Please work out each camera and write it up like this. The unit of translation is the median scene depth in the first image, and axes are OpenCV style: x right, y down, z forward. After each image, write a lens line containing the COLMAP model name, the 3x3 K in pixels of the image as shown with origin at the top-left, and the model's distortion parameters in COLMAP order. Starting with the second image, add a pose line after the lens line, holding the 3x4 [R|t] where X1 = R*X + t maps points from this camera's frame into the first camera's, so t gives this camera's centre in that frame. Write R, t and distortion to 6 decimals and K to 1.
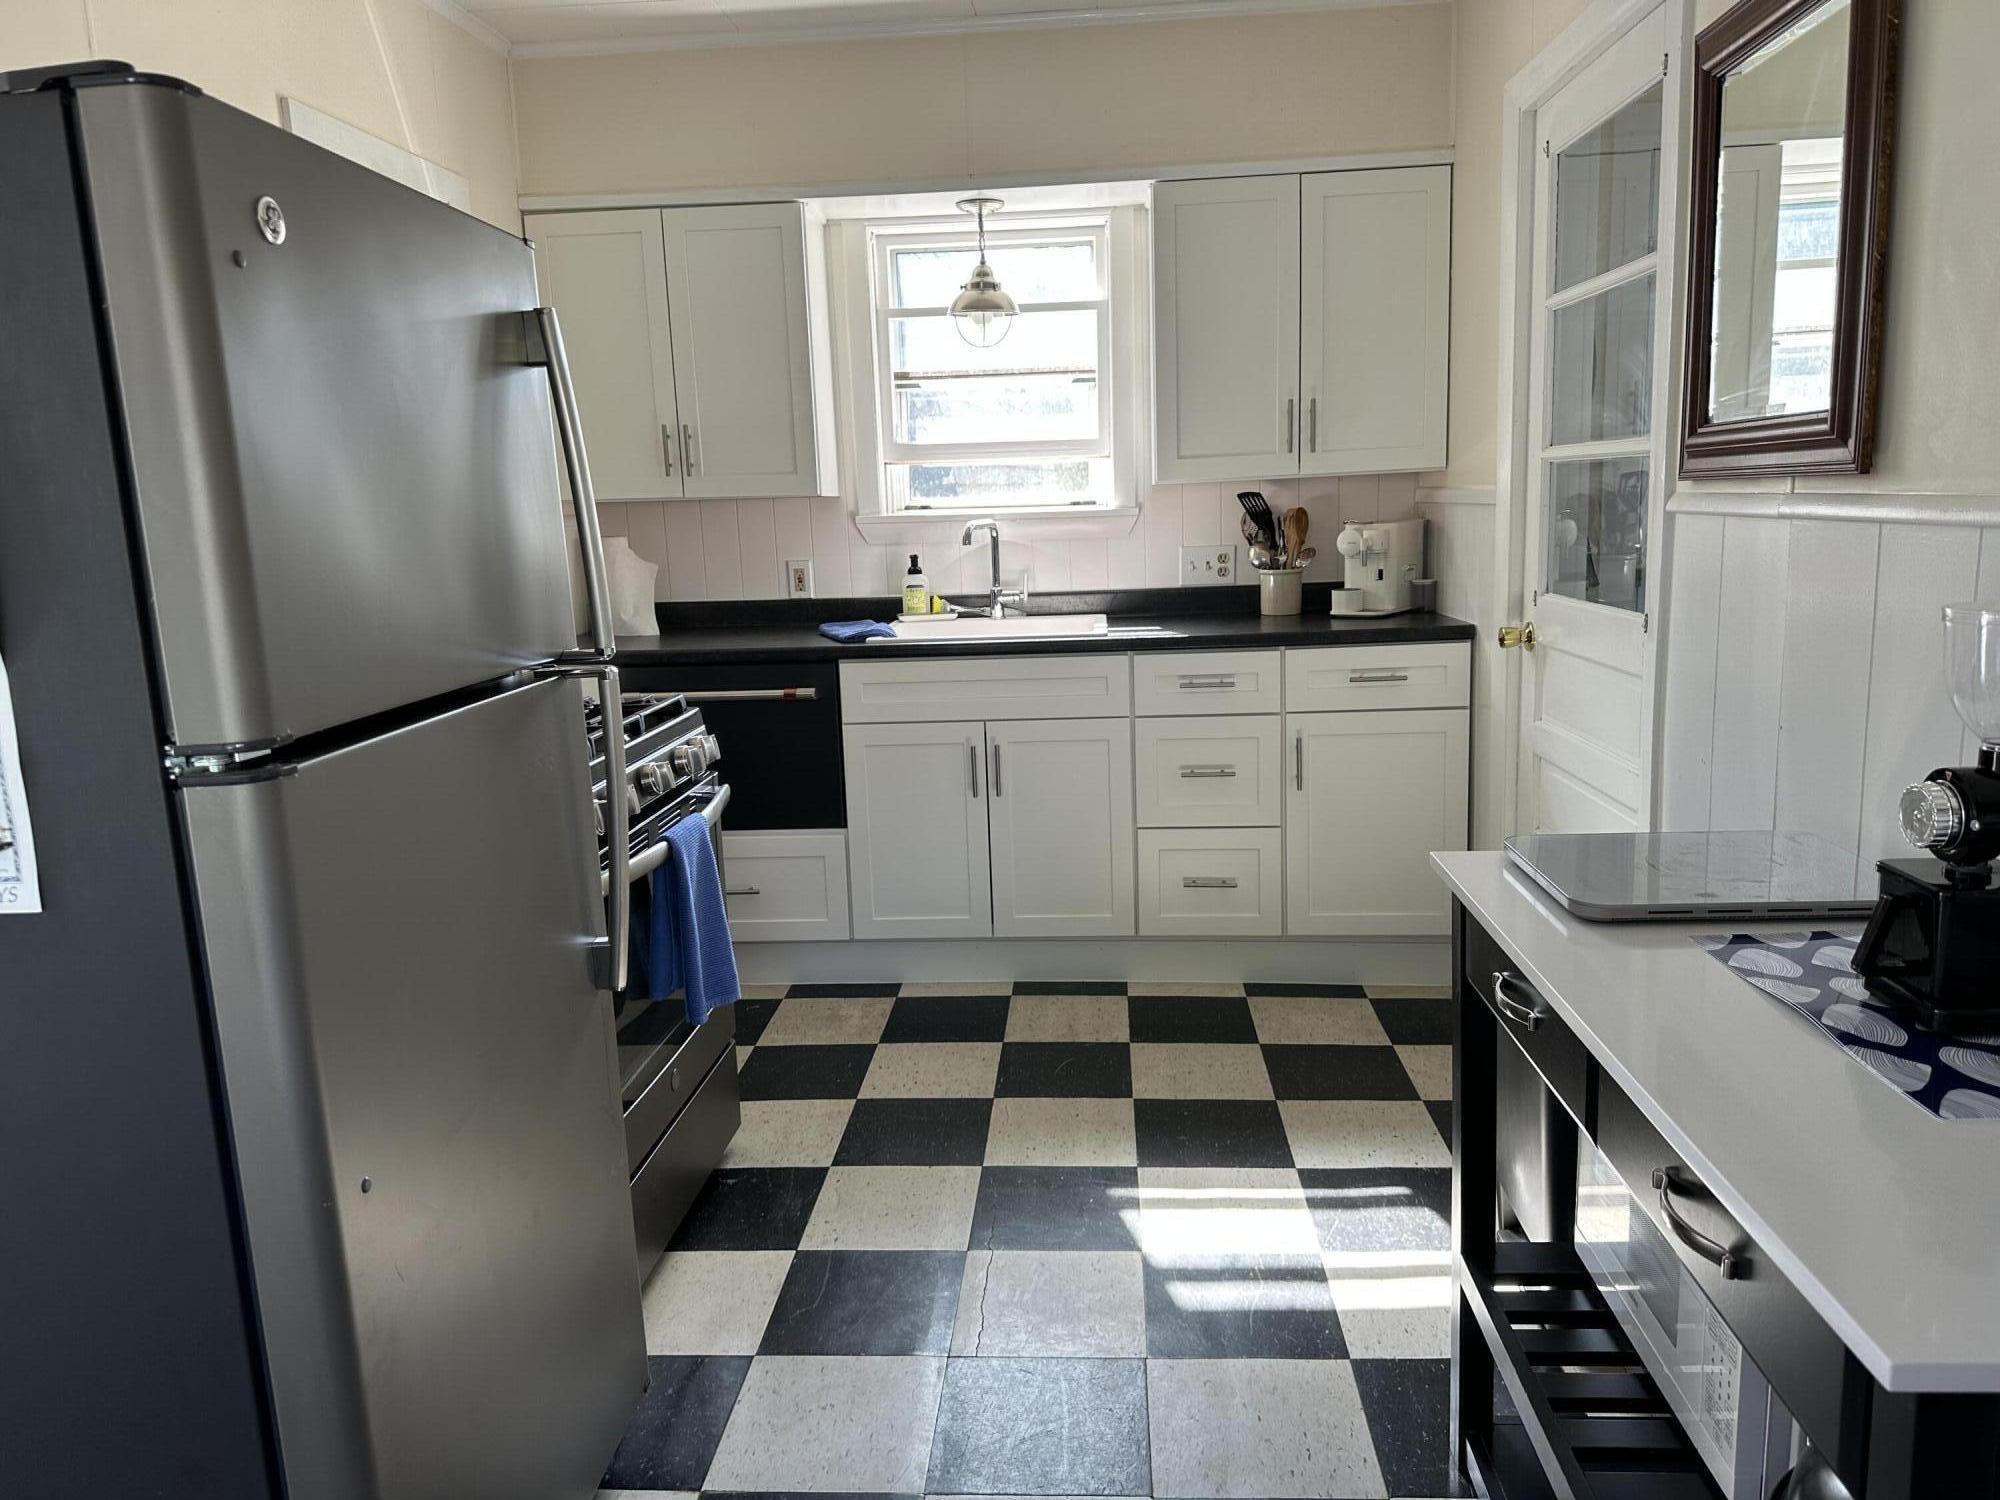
lens RADIAL K [[1418.8, 0, 997.6], [0, 1418.8, 781.7], [0, 0, 1]] dist [0.048102, -0.043384]
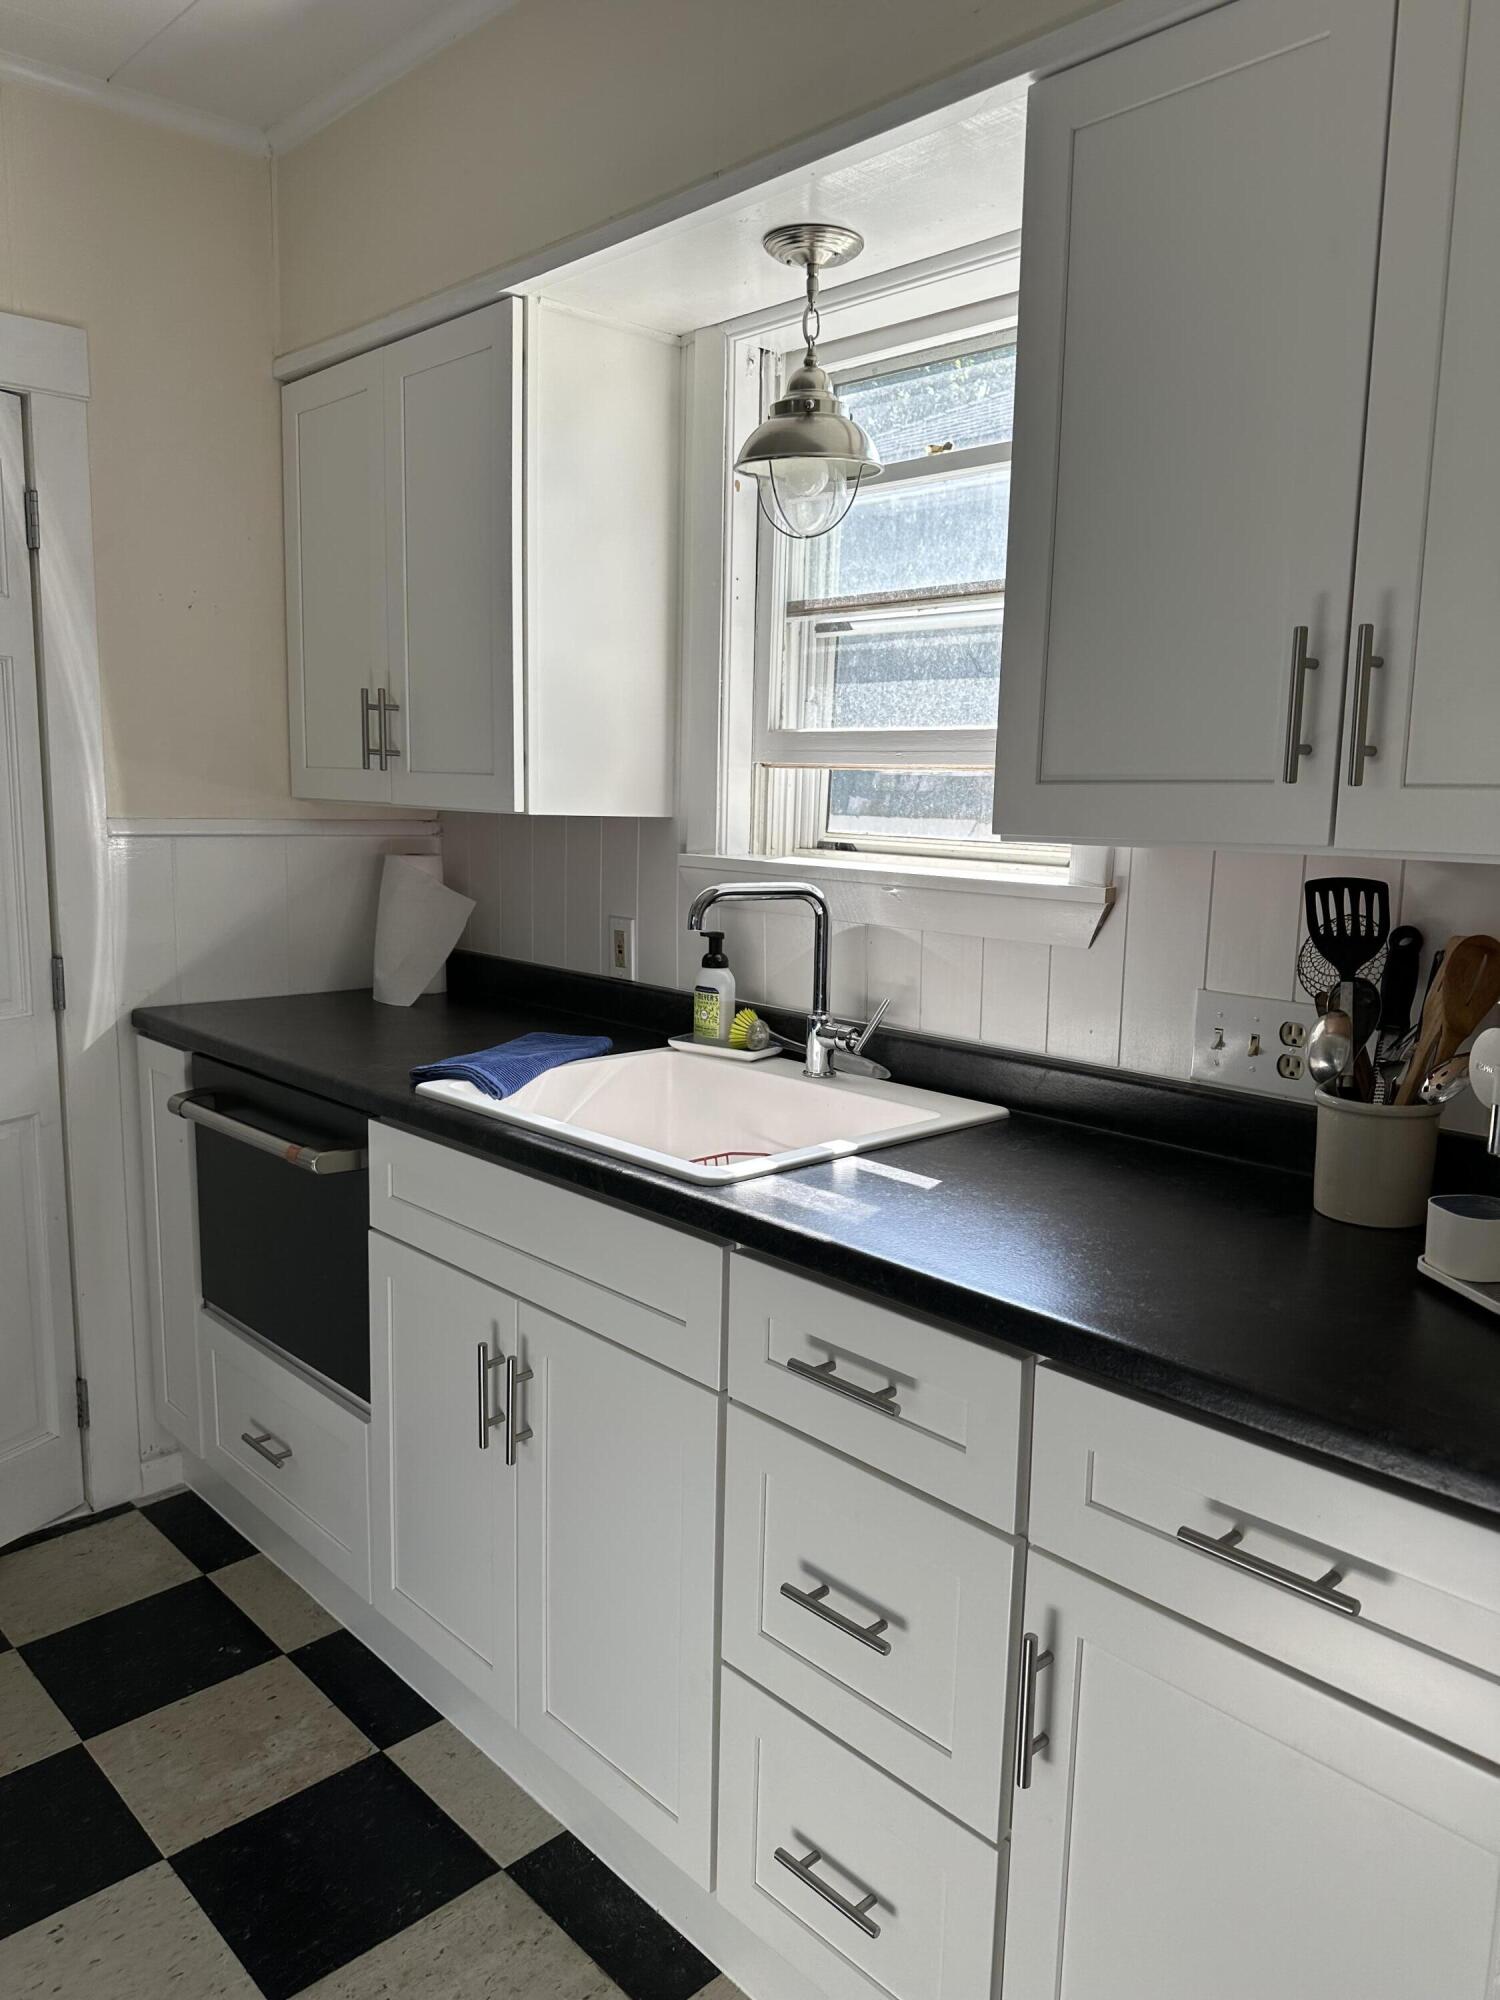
lens RADIAL K [[1418.8, 0, 728.2], [0, 1418.8, 1022.2], [0, 0, 1]] dist [0.048102, -0.043384]
pose [[0.736940, 0.163299, -0.655937, 0.314600], [-0.182623, 0.982393, 0.039397, -0.152394], [0.650822, 0.090756, 0.753787, 0.614886]]
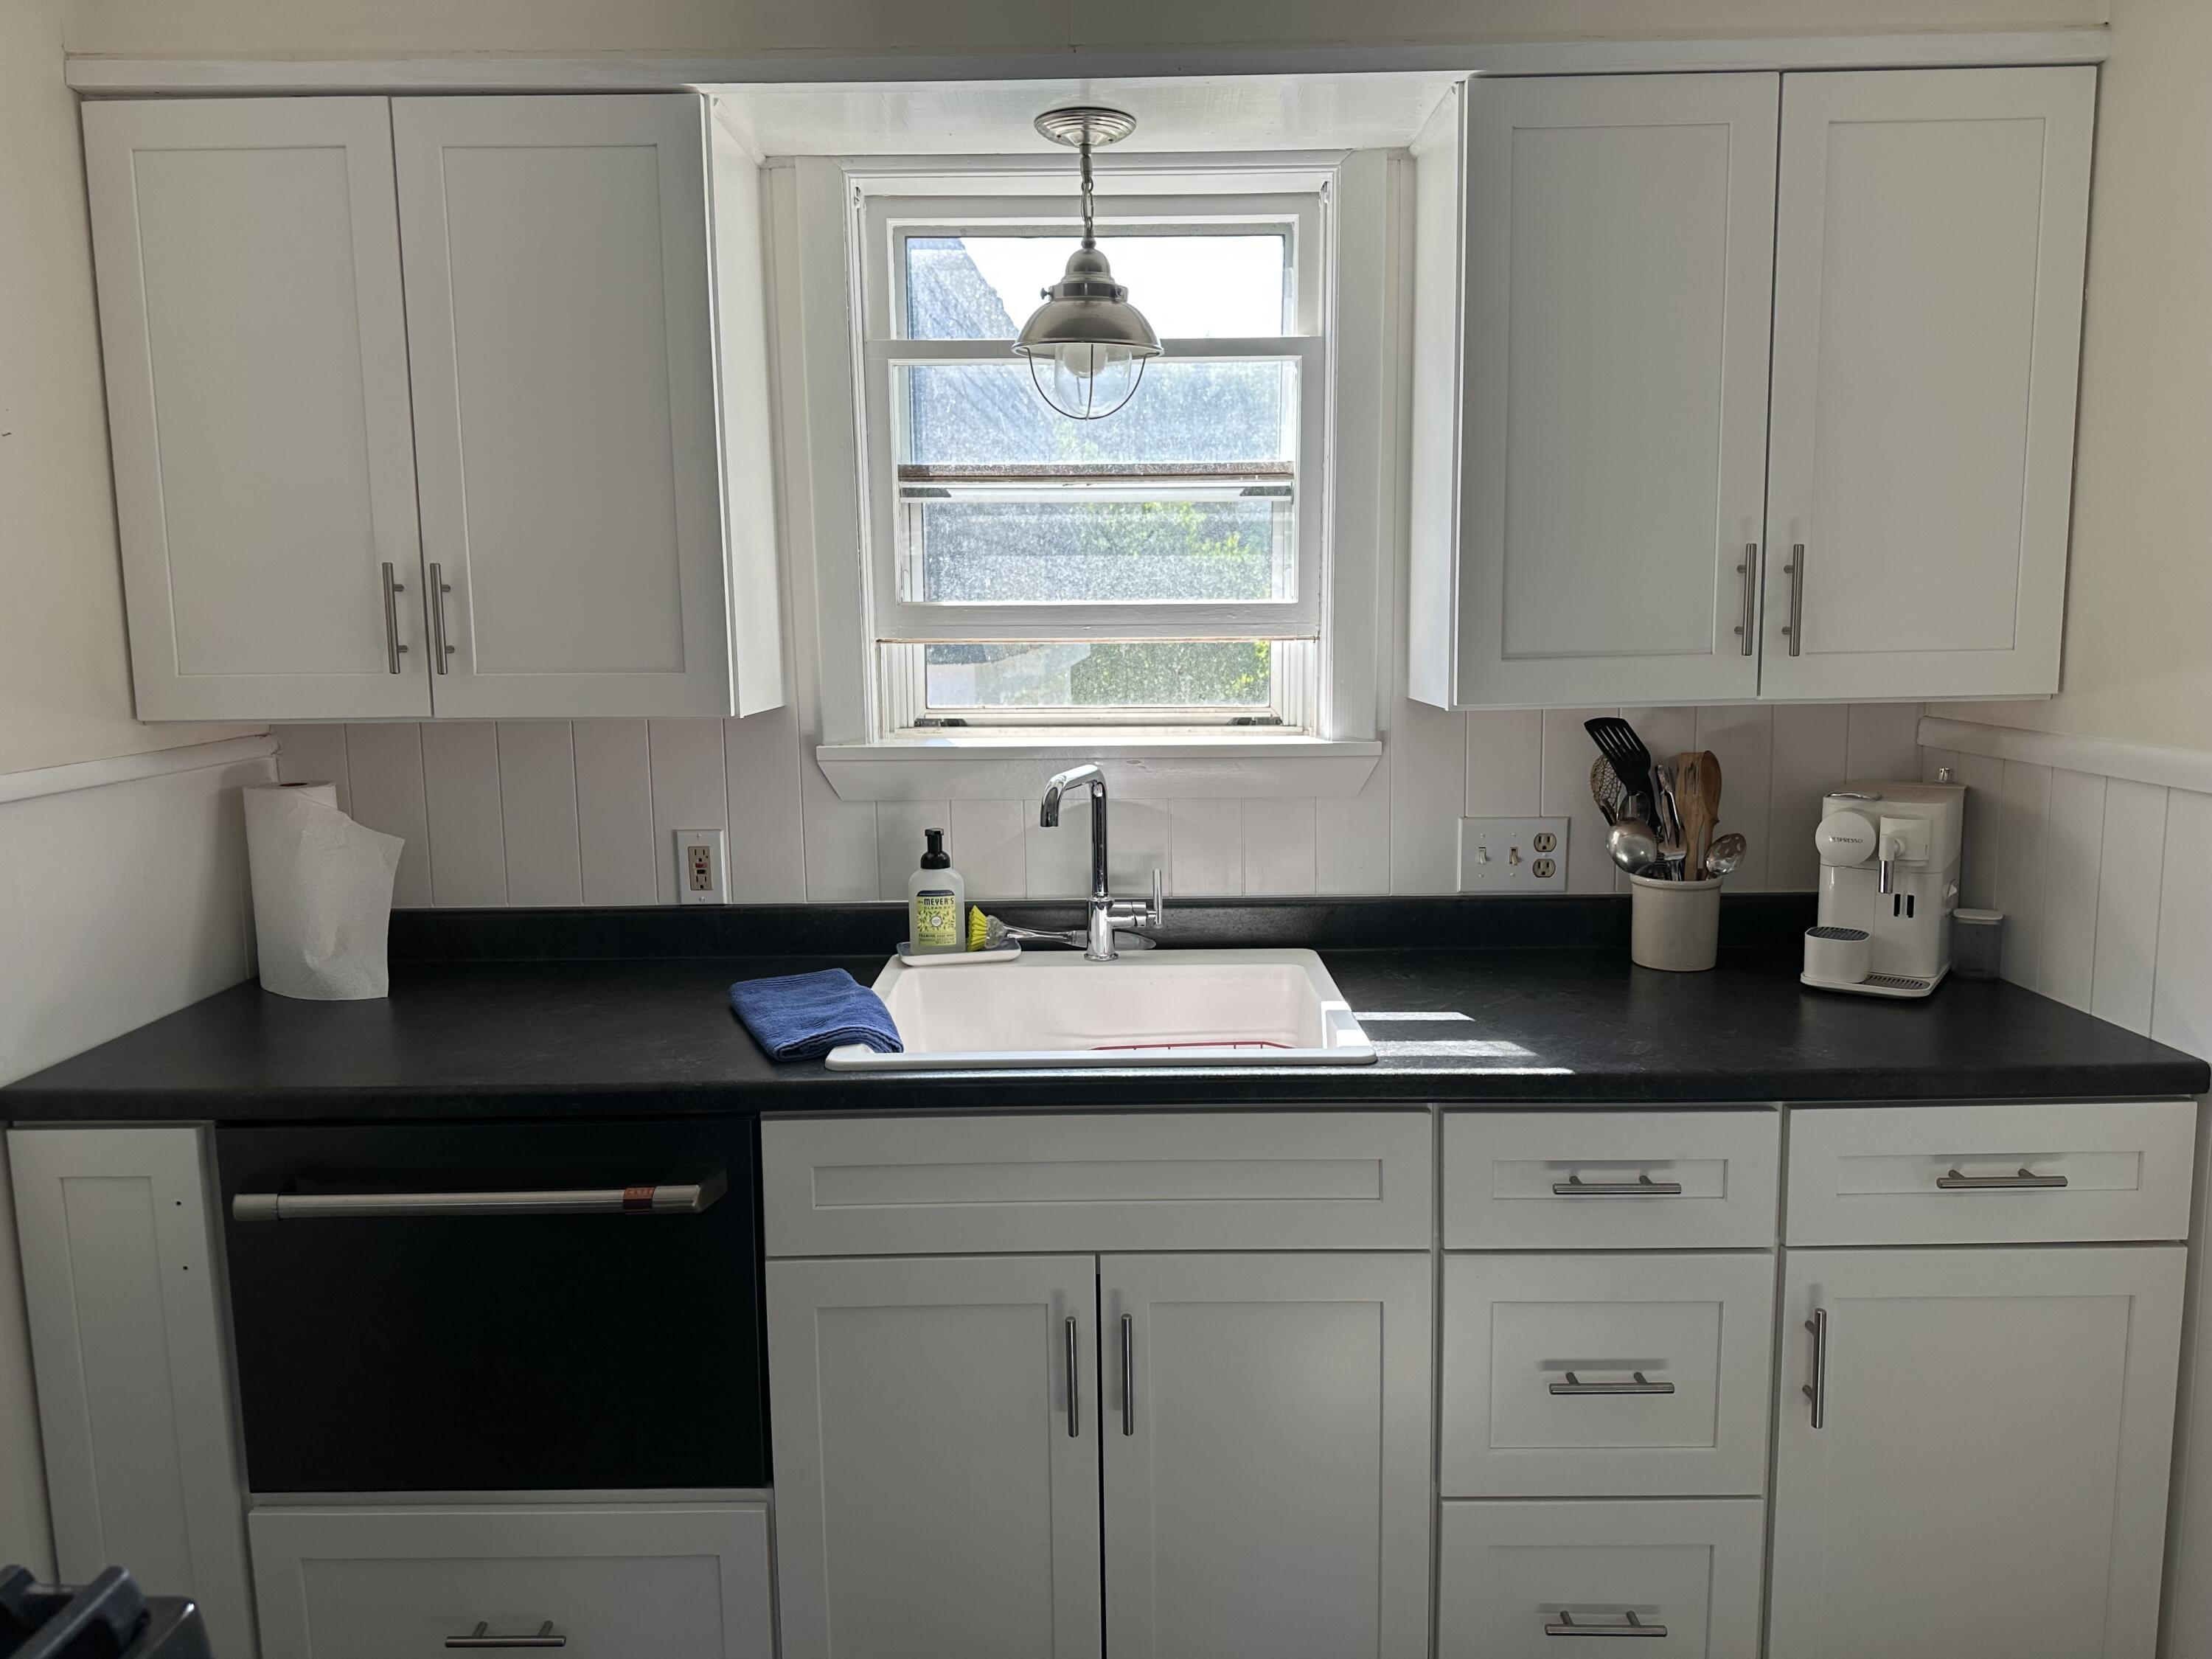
lens RADIAL K [[1569.2, 0, 1123.1], [0, 1569.2, 833.8], [0, 0, 1]] dist [0.048102, -0.043384]
pose [[0.997100, 0.011437, 0.075236, -0.035303], [-0.007240, 0.998415, -0.055817, -0.131941], [-0.075755, 0.055110, 0.995602, 0.465977]]
